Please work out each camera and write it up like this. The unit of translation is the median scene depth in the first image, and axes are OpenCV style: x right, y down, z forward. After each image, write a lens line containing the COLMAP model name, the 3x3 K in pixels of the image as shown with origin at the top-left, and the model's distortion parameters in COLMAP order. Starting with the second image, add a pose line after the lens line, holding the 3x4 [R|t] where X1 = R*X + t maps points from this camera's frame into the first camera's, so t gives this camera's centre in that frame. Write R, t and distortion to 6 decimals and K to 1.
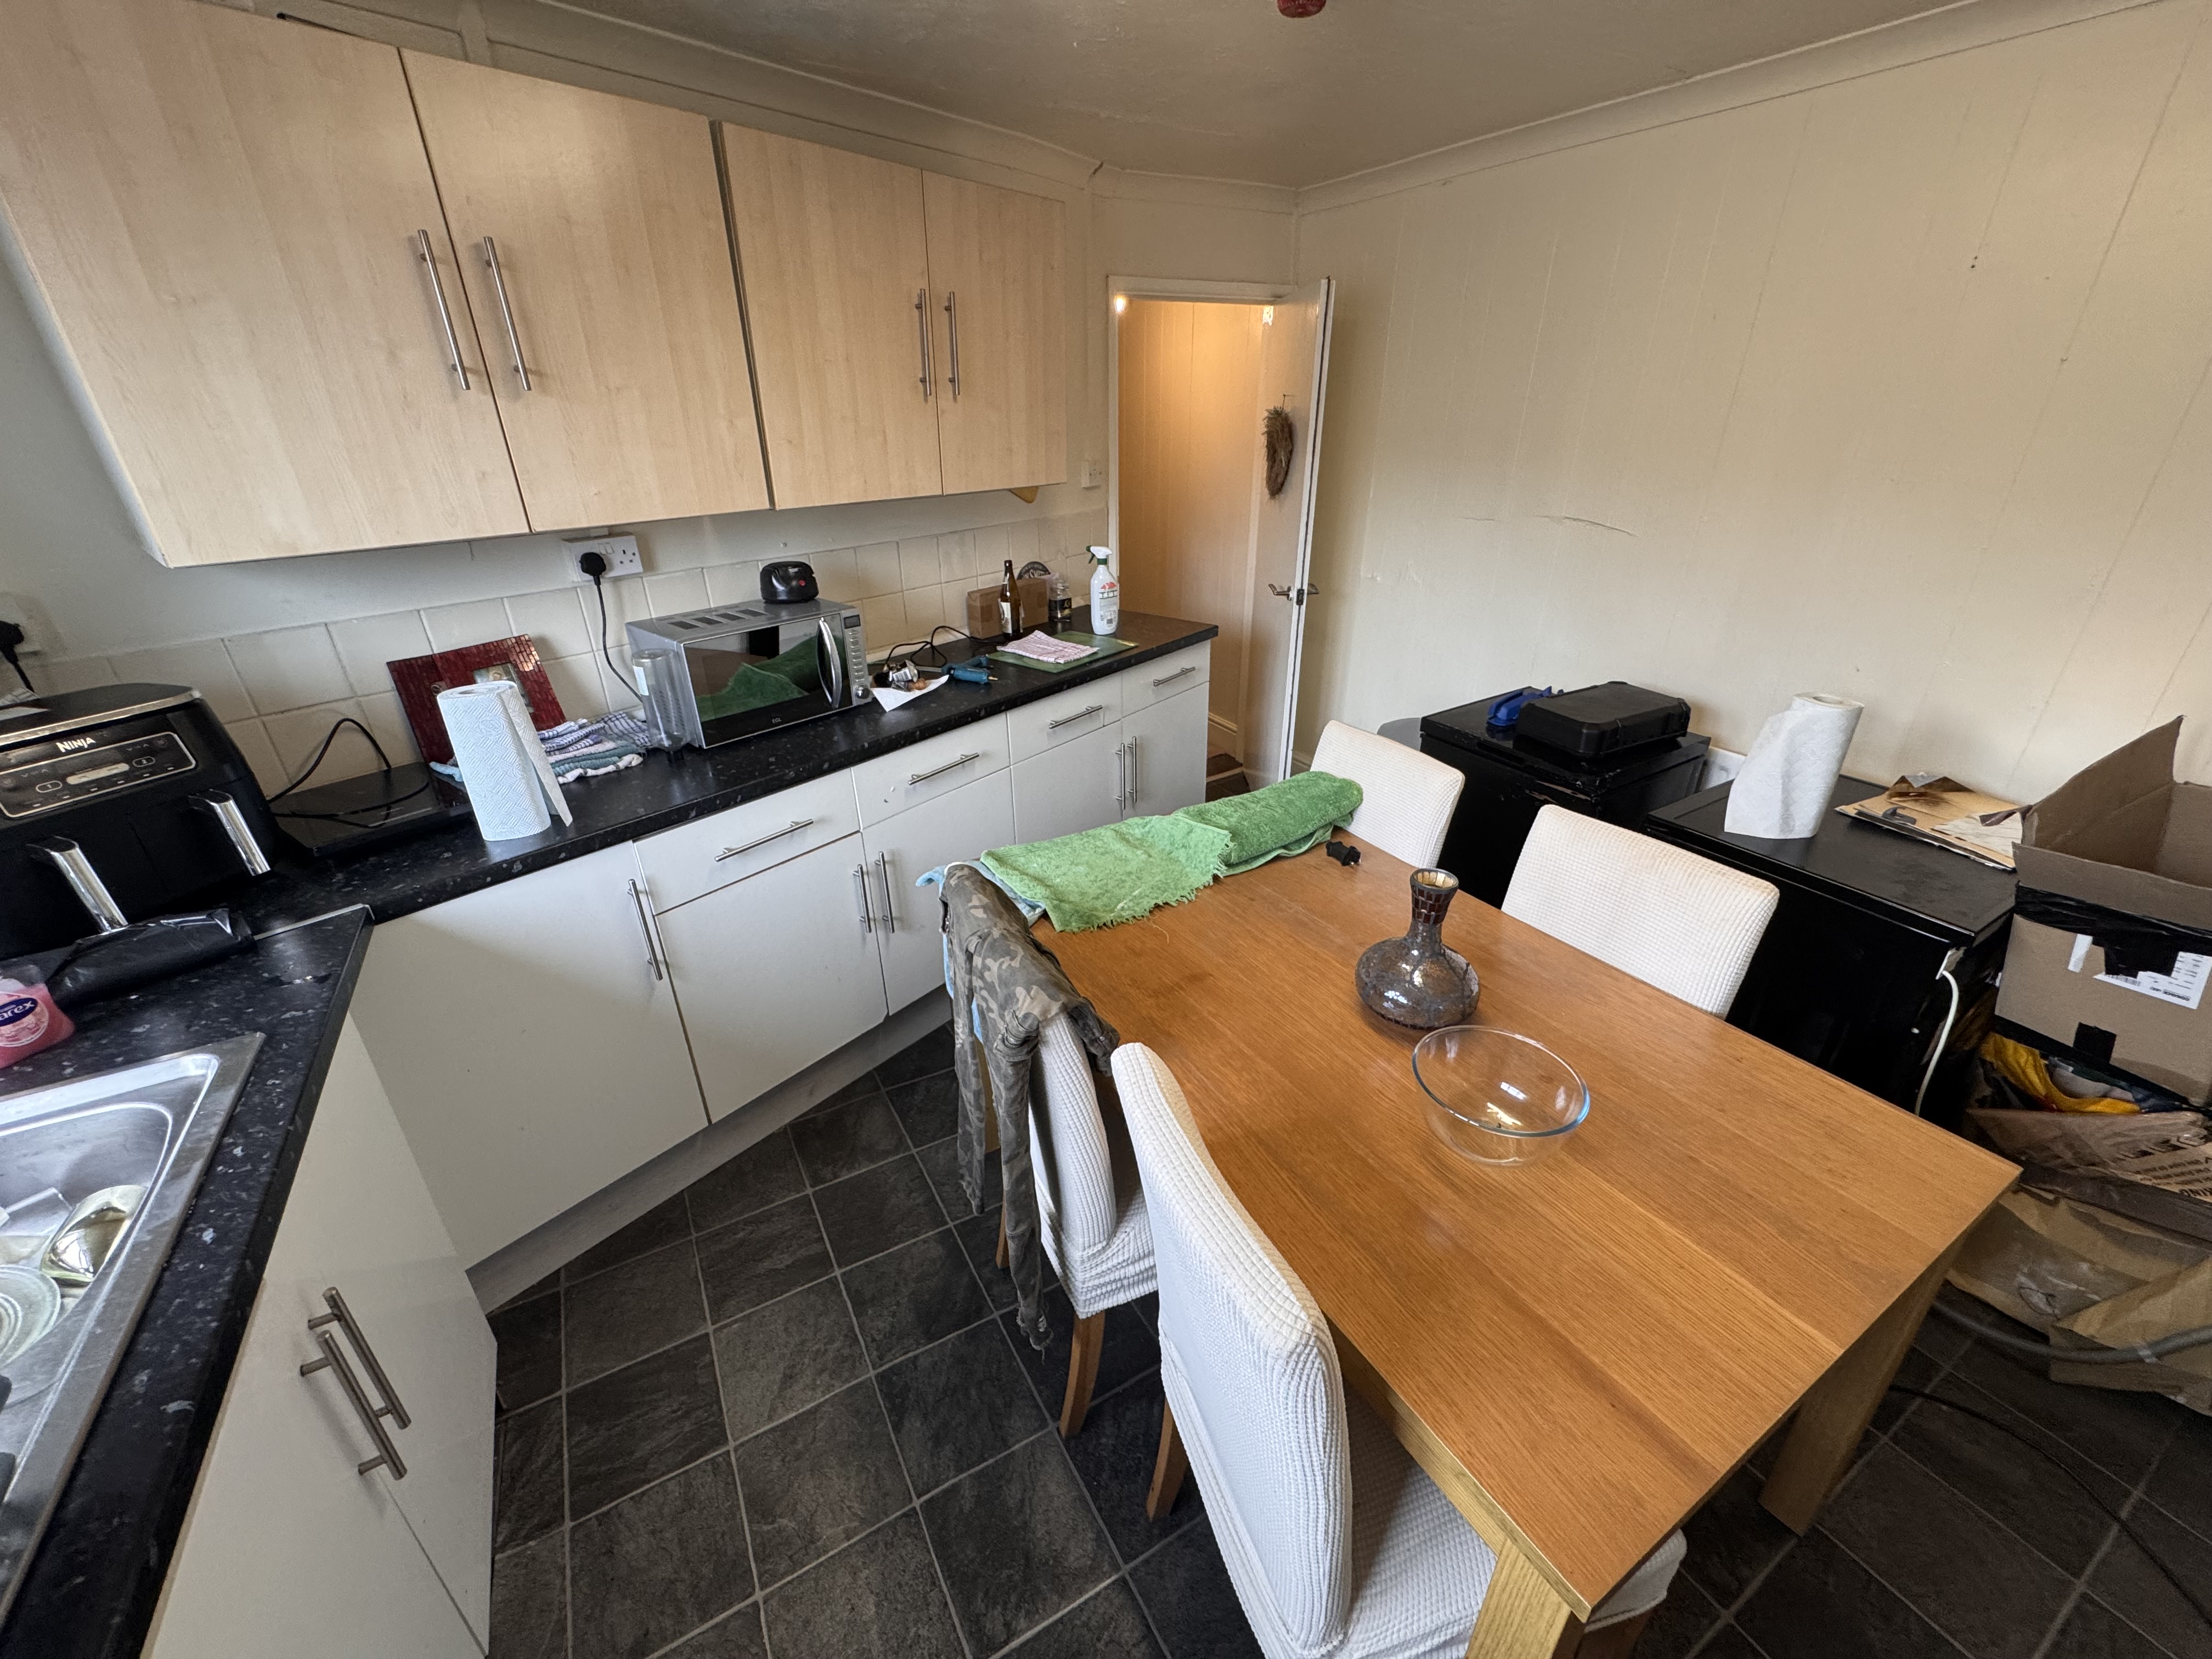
lens RADIAL K [[881.9, 0, 1111.4], [0, 881.9, 837.7], [0, 0, 1]] dist [-0.003024, 0.000485]
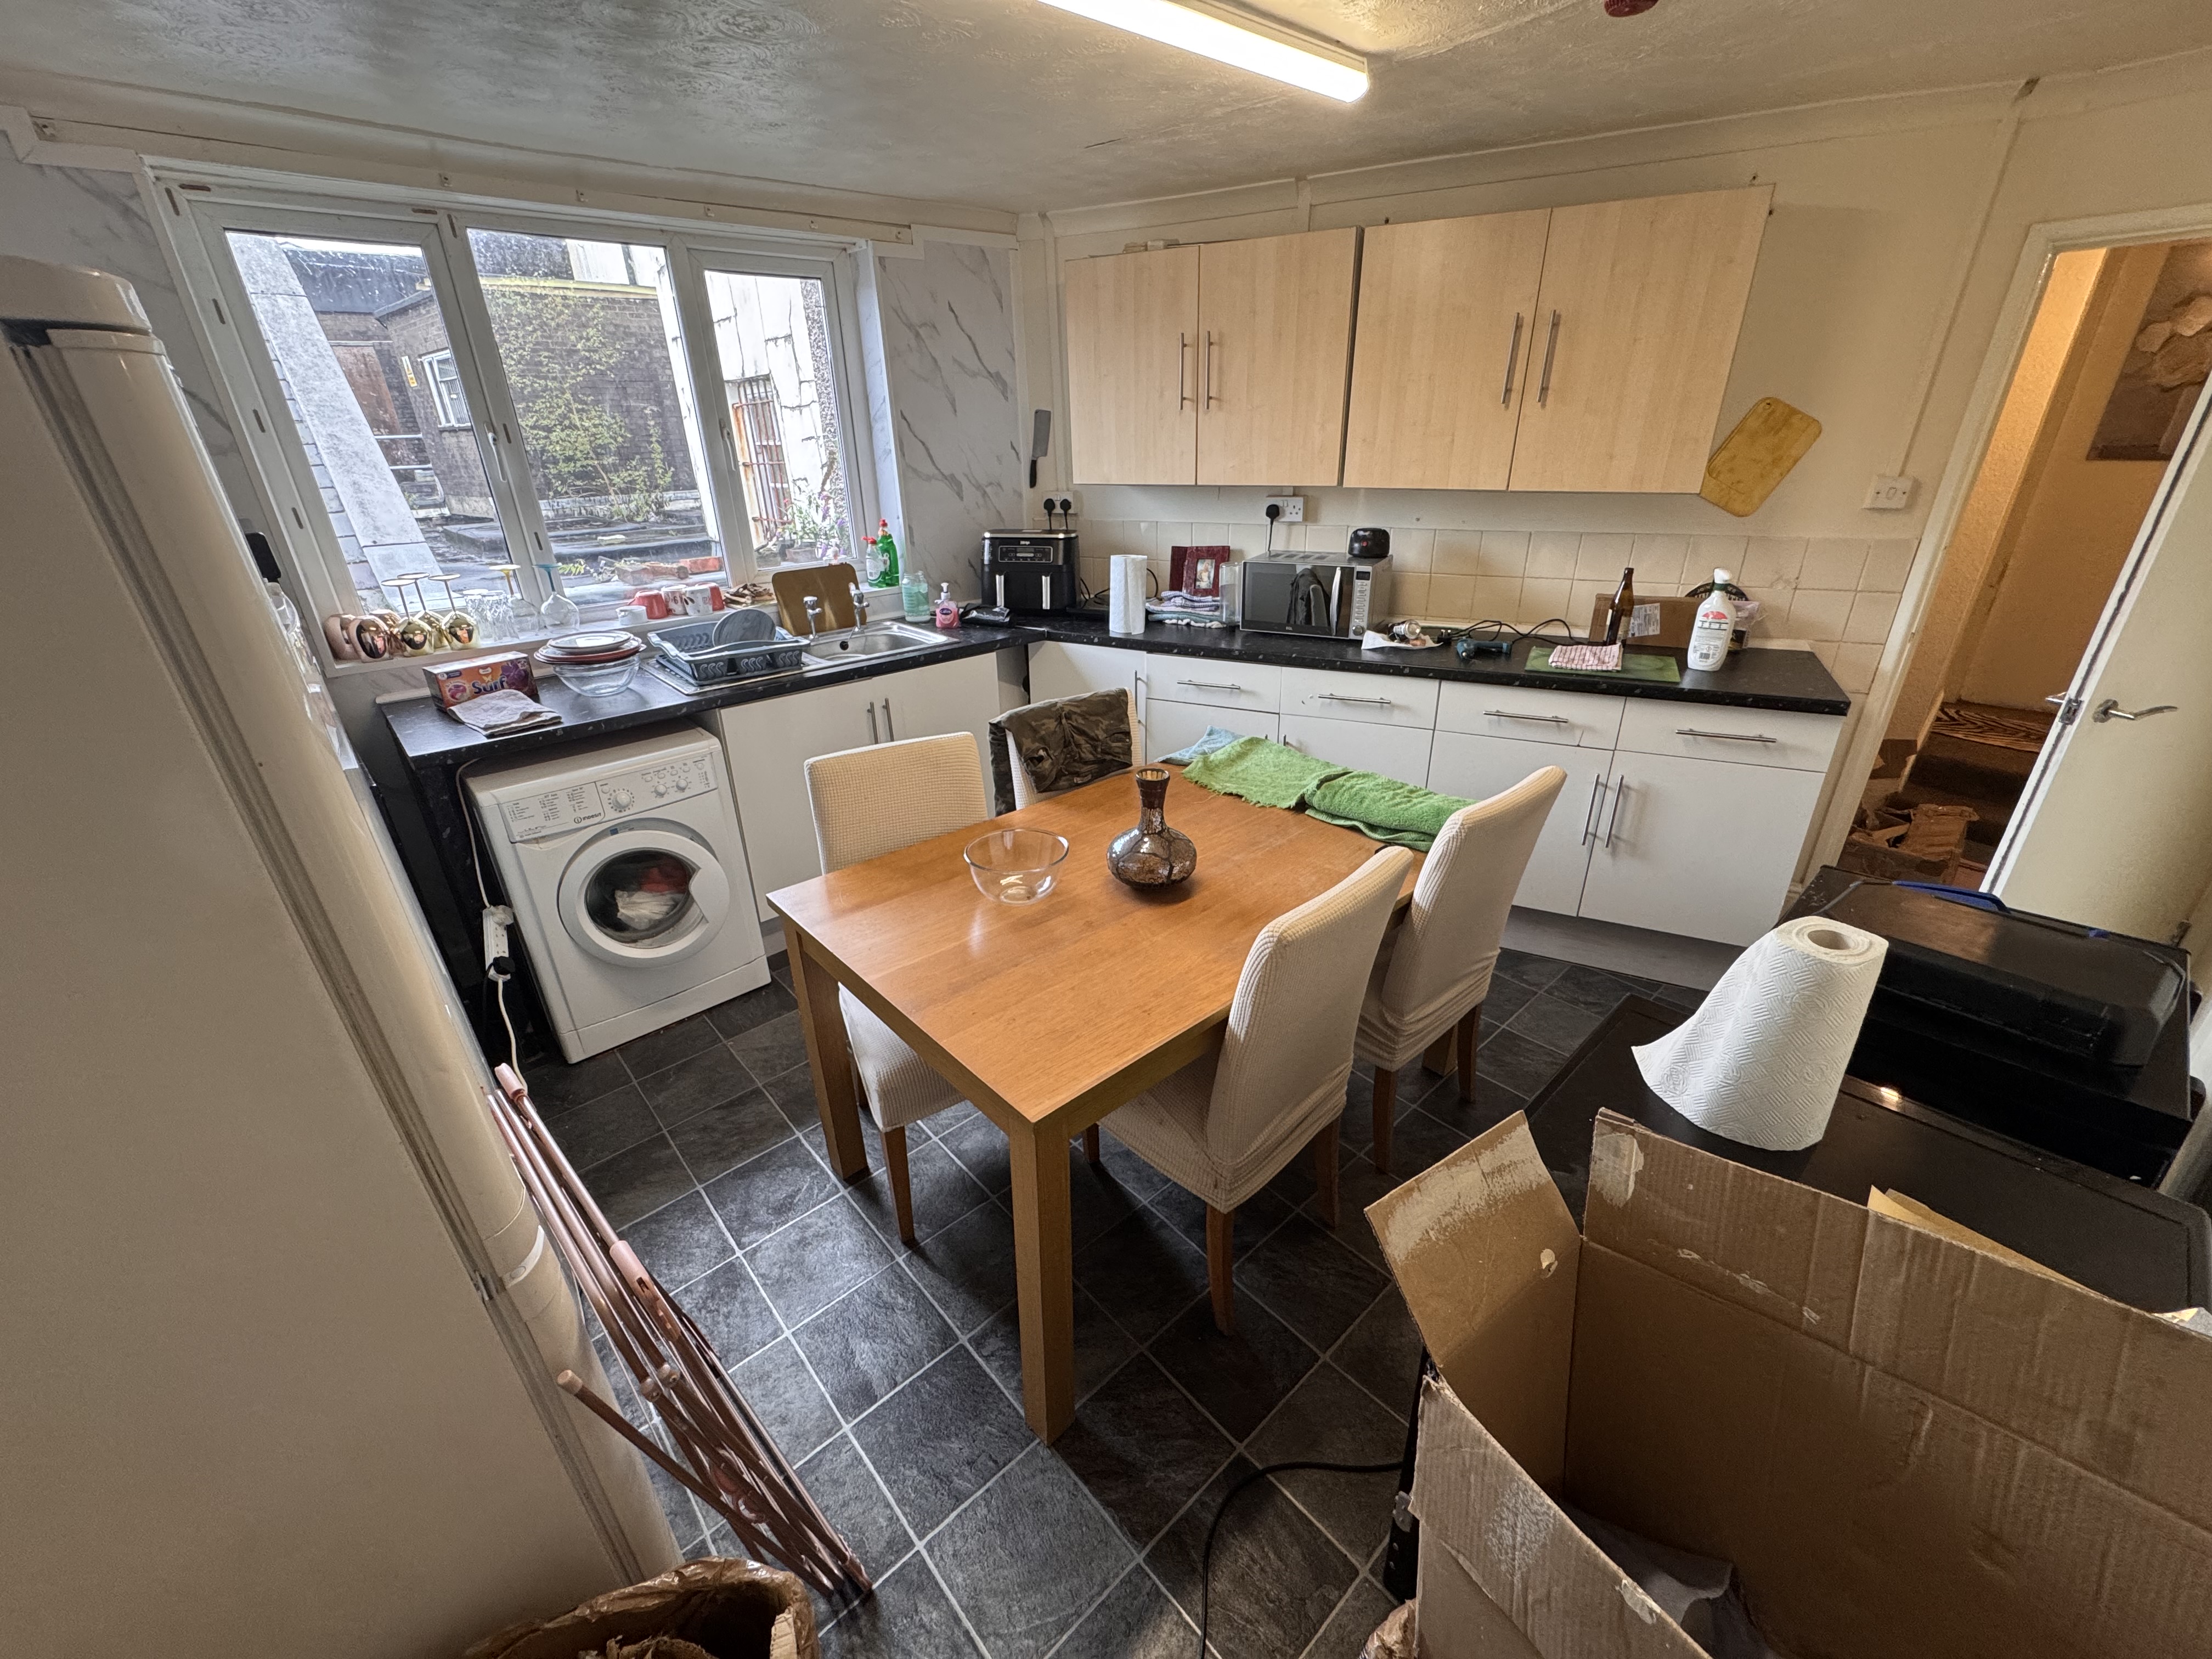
lens RADIAL K [[881.9, 0, 1104.4], [0, 881.9, 837.8], [0, 0, 1]] dist [-0.003024, 0.000485]
pose [[0.206465, 0.421781, -0.882878, 1.051367], [-0.414438, 0.855078, 0.311582, -0.171744], [0.886348, 0.301567, 0.351346, 0.325905]]
